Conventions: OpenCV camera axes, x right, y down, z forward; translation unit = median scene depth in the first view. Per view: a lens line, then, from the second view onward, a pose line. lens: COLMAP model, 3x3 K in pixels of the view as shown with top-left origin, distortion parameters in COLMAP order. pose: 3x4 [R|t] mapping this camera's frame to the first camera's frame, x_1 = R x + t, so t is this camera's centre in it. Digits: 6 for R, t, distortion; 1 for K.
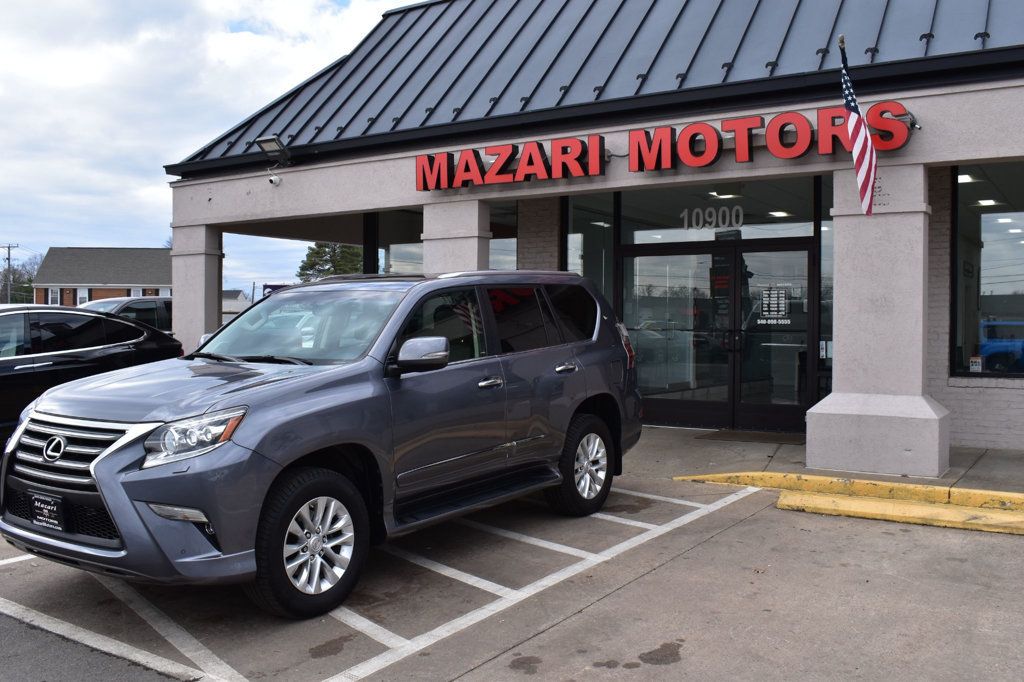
lens RADIAL K [[945.7, 0, 512.0], [0, 945.7, 341.0], [0, 0, 1]] dist [-0.079925, 0.005109]
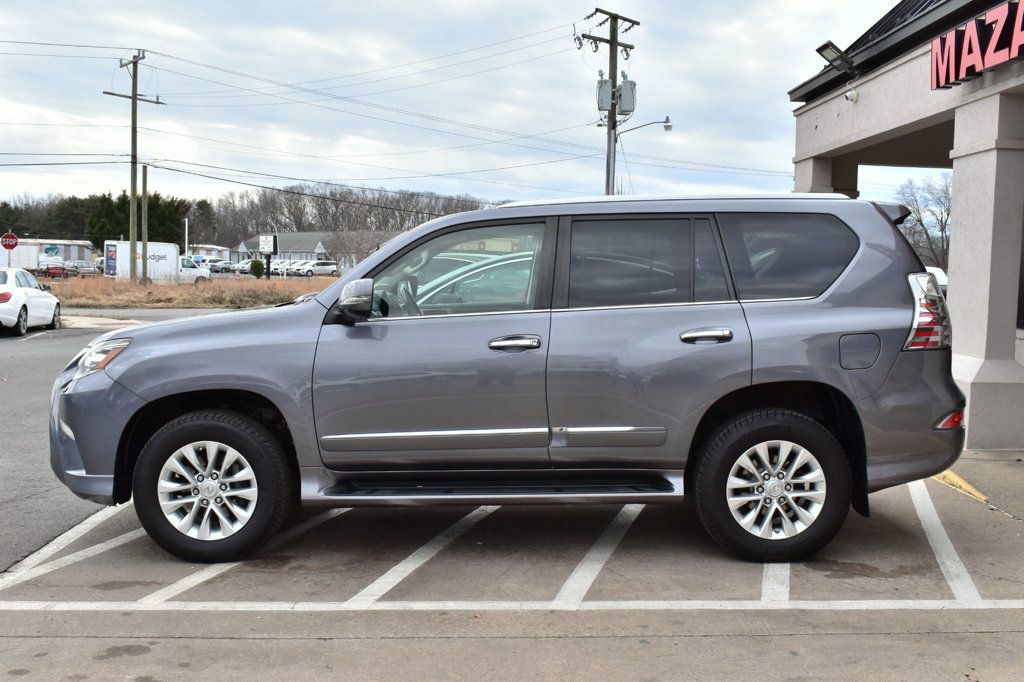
lens RADIAL K [[1076.6, 0, 512.0], [0, 1076.6, 341.0], [0, 0, 1]] dist [-0.068422, 0.010268]
pose [[0.568147, 0.065487, -0.820317, 0.569180], [-0.035455, 0.997851, 0.055104, -0.005076], [0.822163, -0.002223, 0.569248, 0.416663]]
